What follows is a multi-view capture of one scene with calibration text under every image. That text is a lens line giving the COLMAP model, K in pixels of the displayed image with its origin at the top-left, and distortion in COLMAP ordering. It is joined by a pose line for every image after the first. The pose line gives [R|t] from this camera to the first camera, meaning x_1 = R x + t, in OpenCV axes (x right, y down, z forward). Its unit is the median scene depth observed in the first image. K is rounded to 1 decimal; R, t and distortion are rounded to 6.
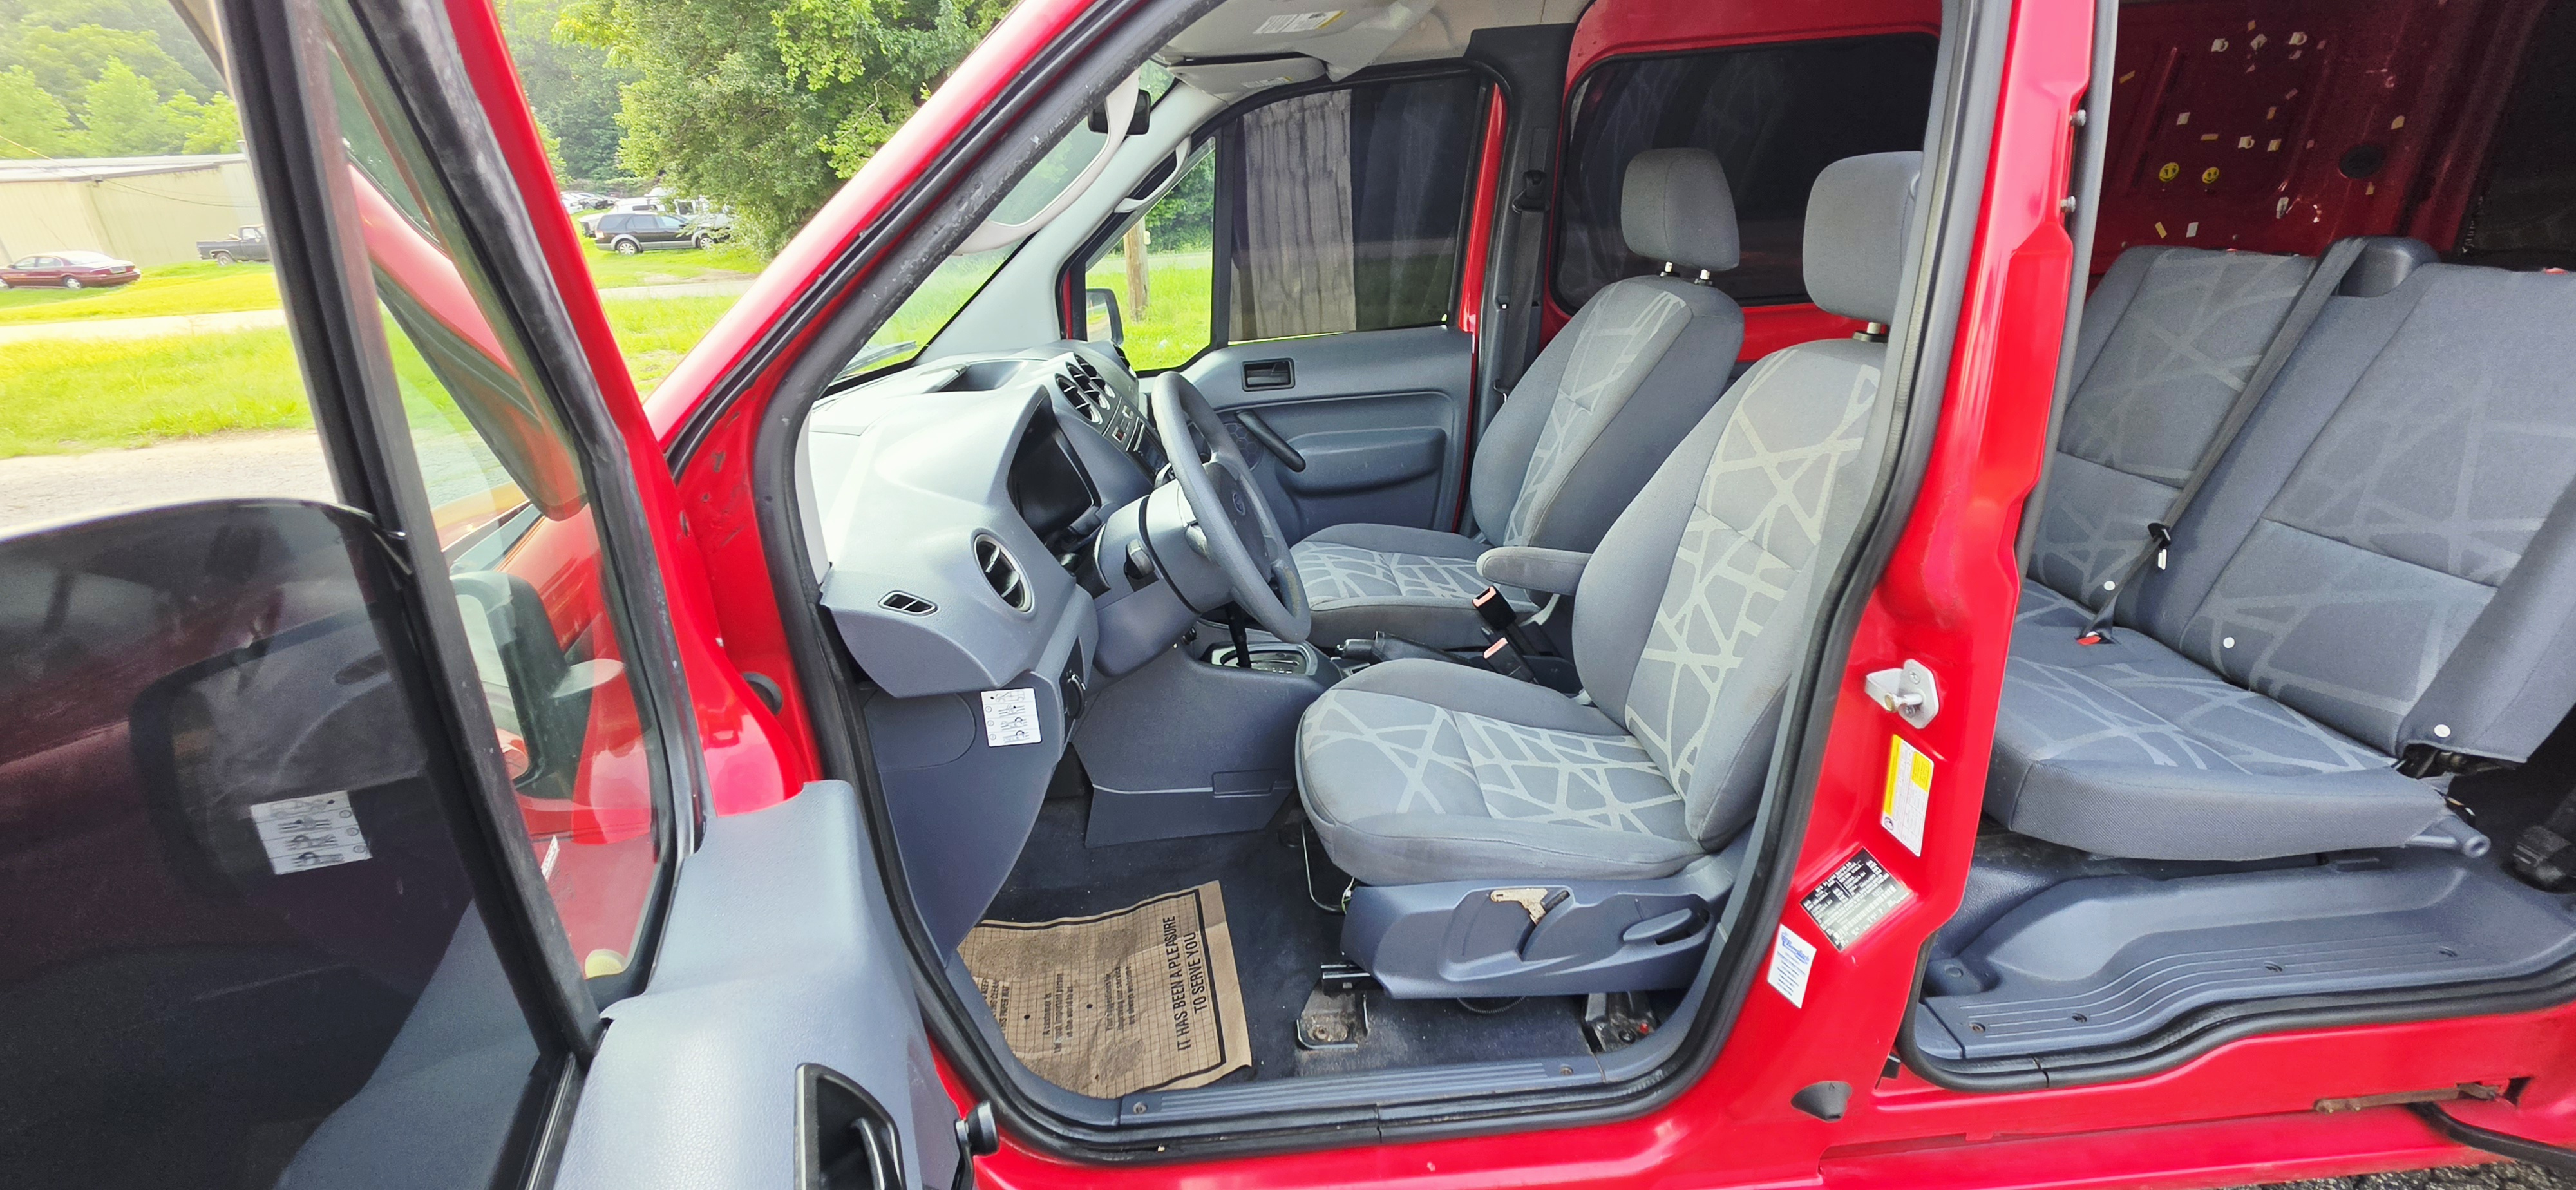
lens RADIAL K [[1029.1, 0, 1295.6], [0, 1029.1, 579.4], [0, 0, 1]] dist [-0.002717, 0.001326]
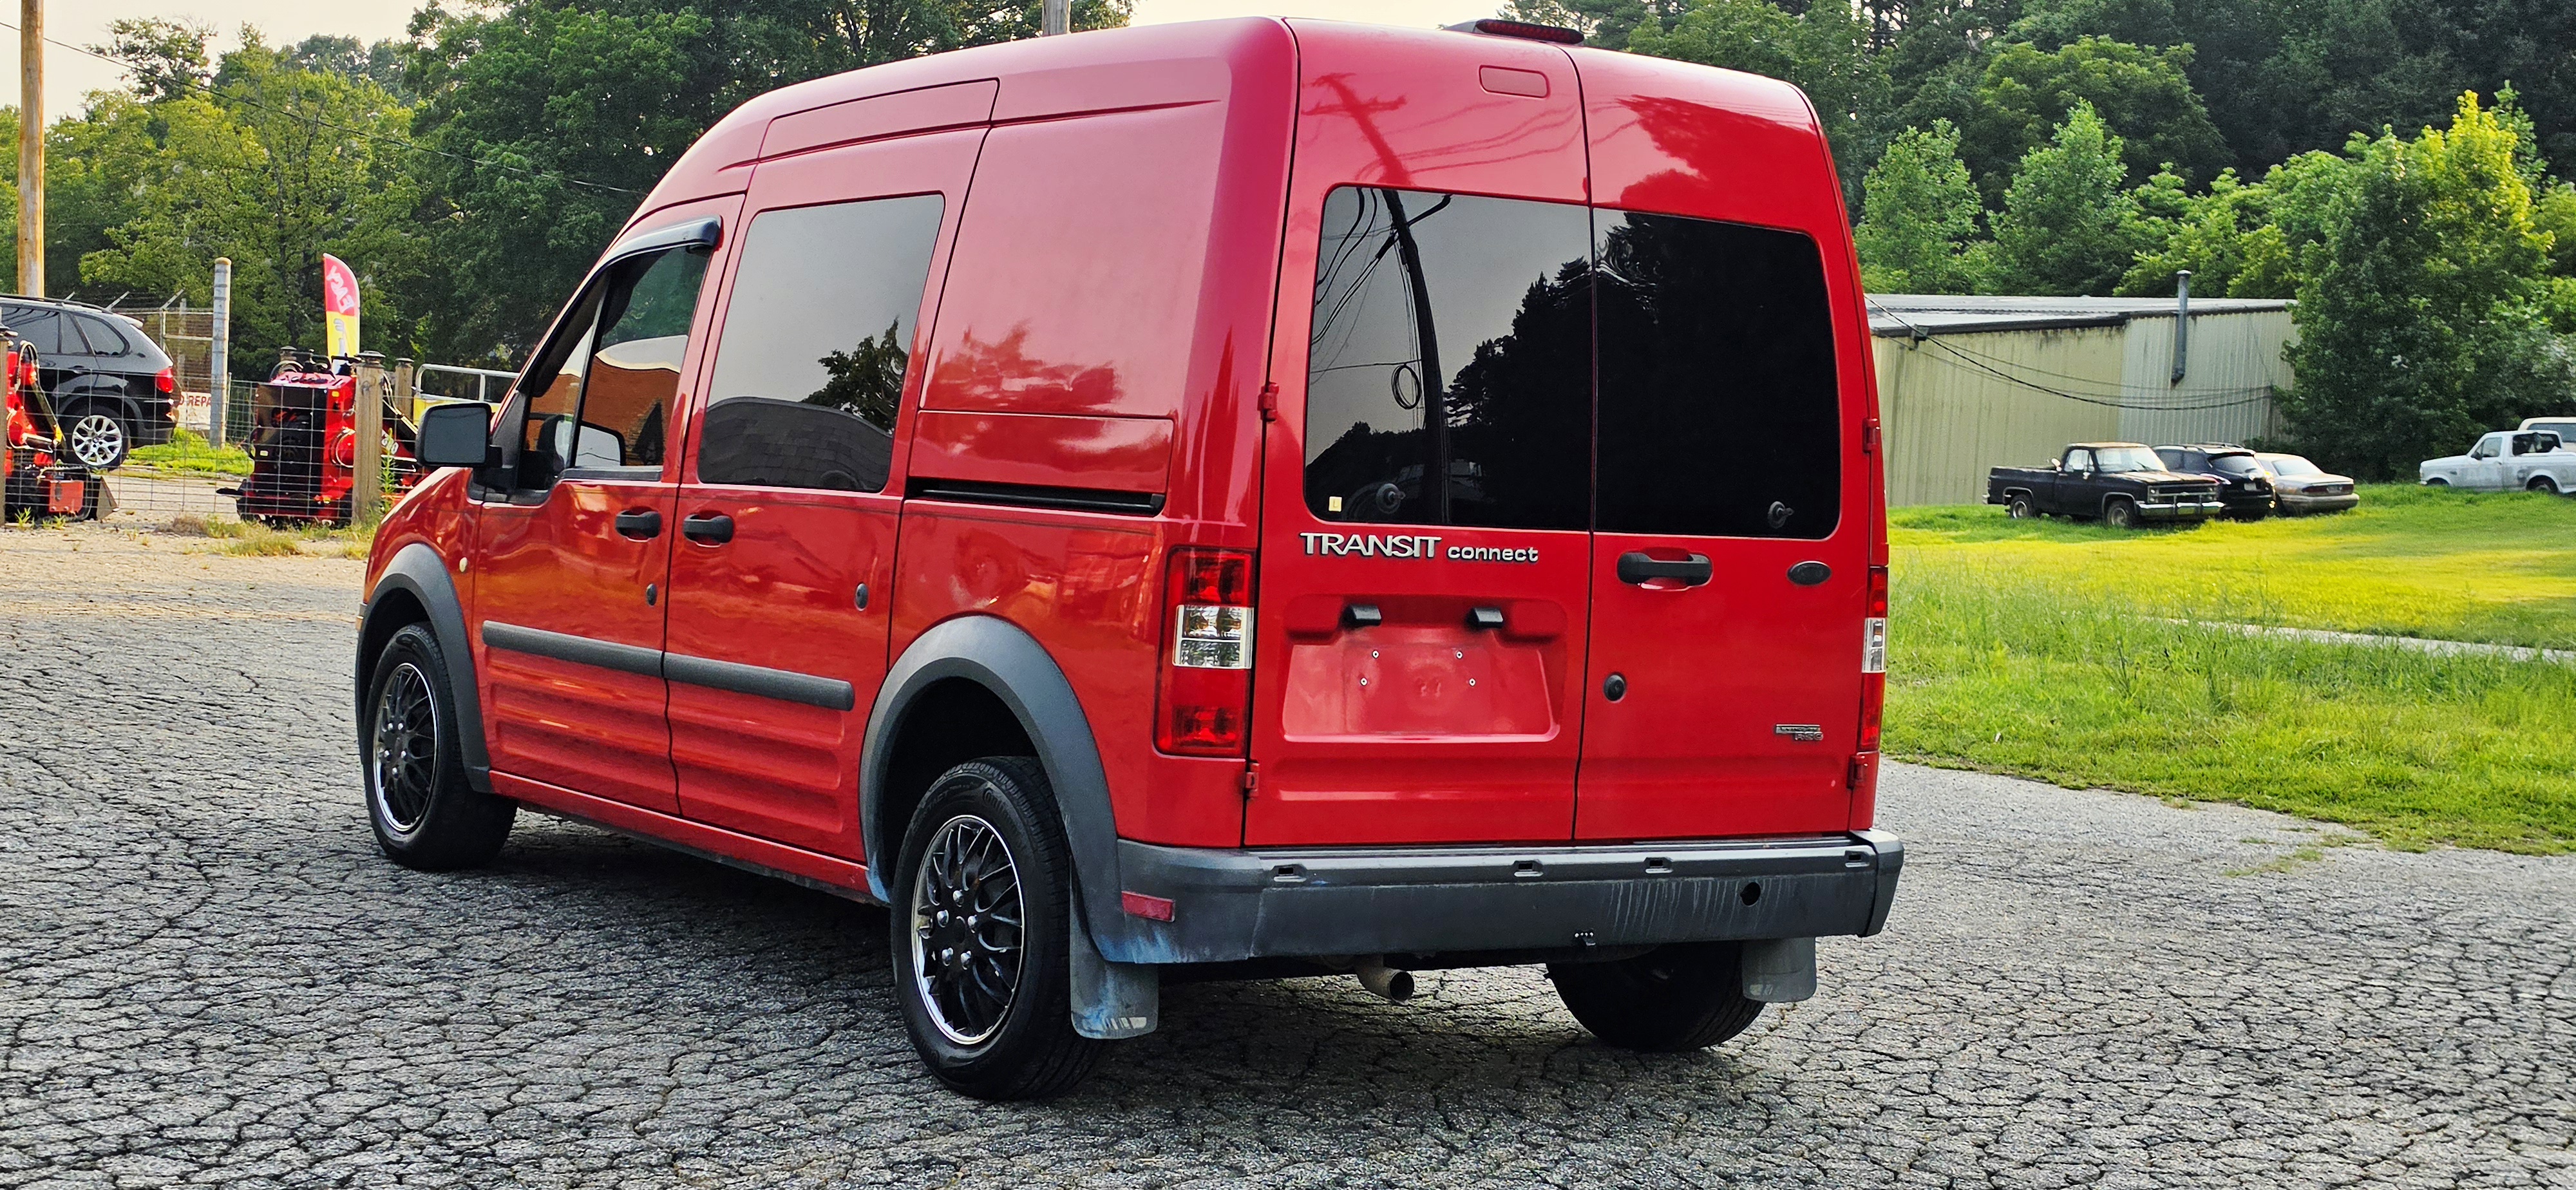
lens RADIAL K [[3434.6, 0, 1284.6], [0, 3434.6, 623.8], [0, 0, 1]] dist [0.069493, 0.000000]
pose [[0.511503, 0.120609, -0.850775, 4.930742], [-0.377568, 0.920946, -0.096444, 0.350197], [0.771886, 0.370557, 0.516604, -1.202852]]
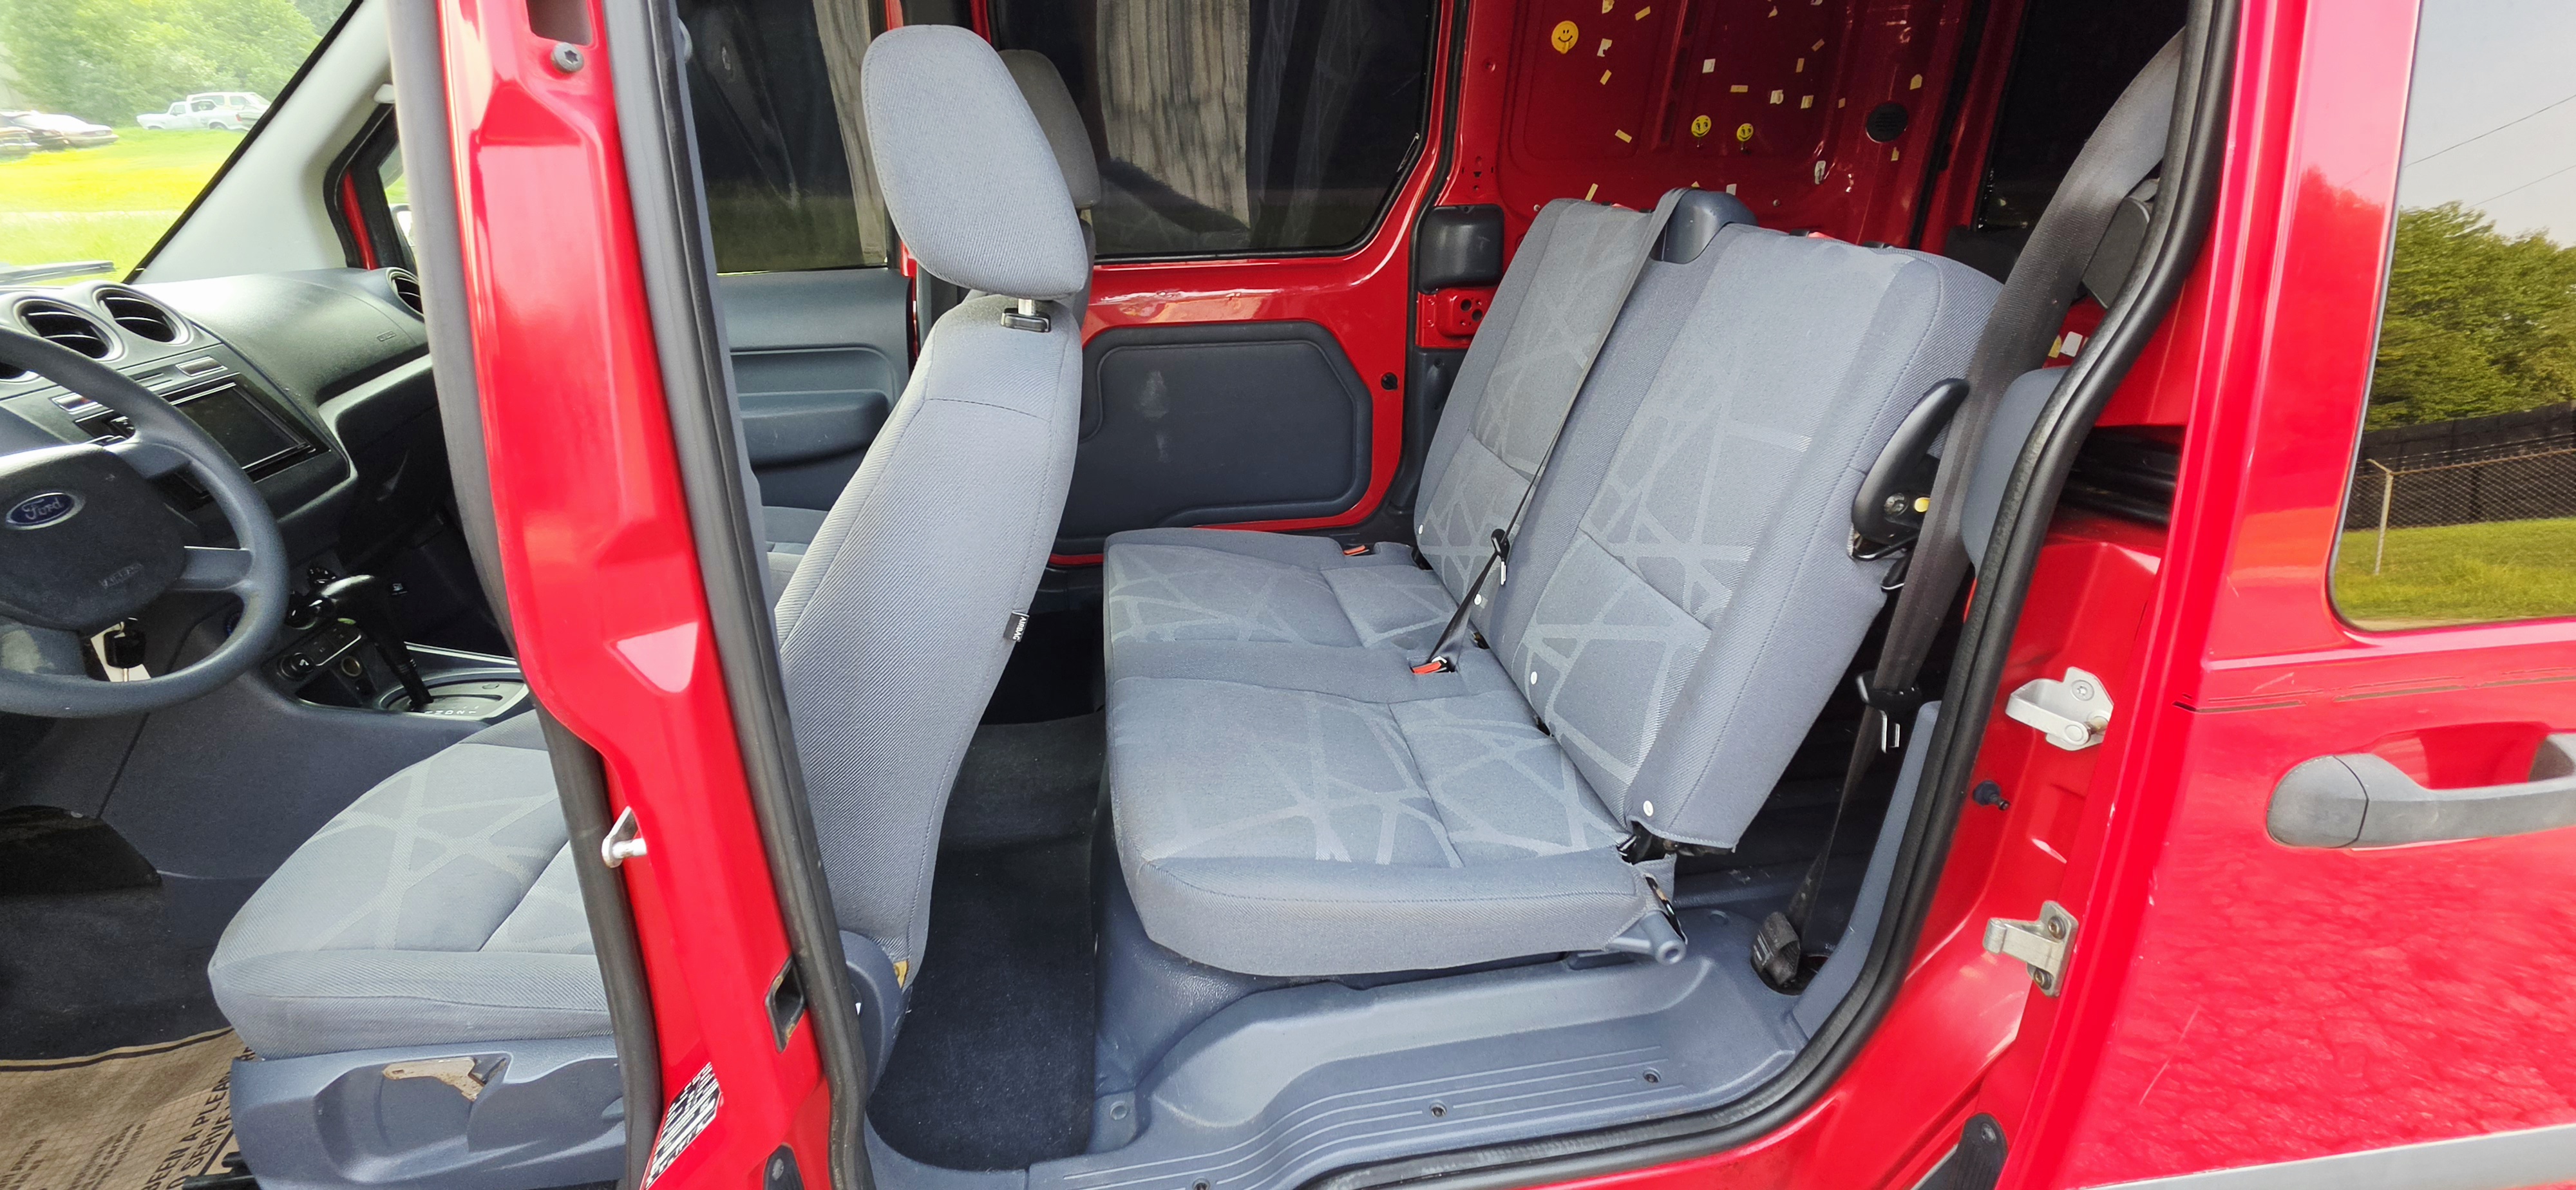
lens RADIAL K [[1029.1, 0, 1294.8], [0, 1029.1, 576.9], [0, 0, 1]] dist [-0.002717, 0.001326]
pose [[0.992543, -0.001466, 0.121882, 0.621186], [-0.003496, 0.999174, 0.040489, -0.054130], [-0.121841, -0.040614, 0.991718, 0.203571]]
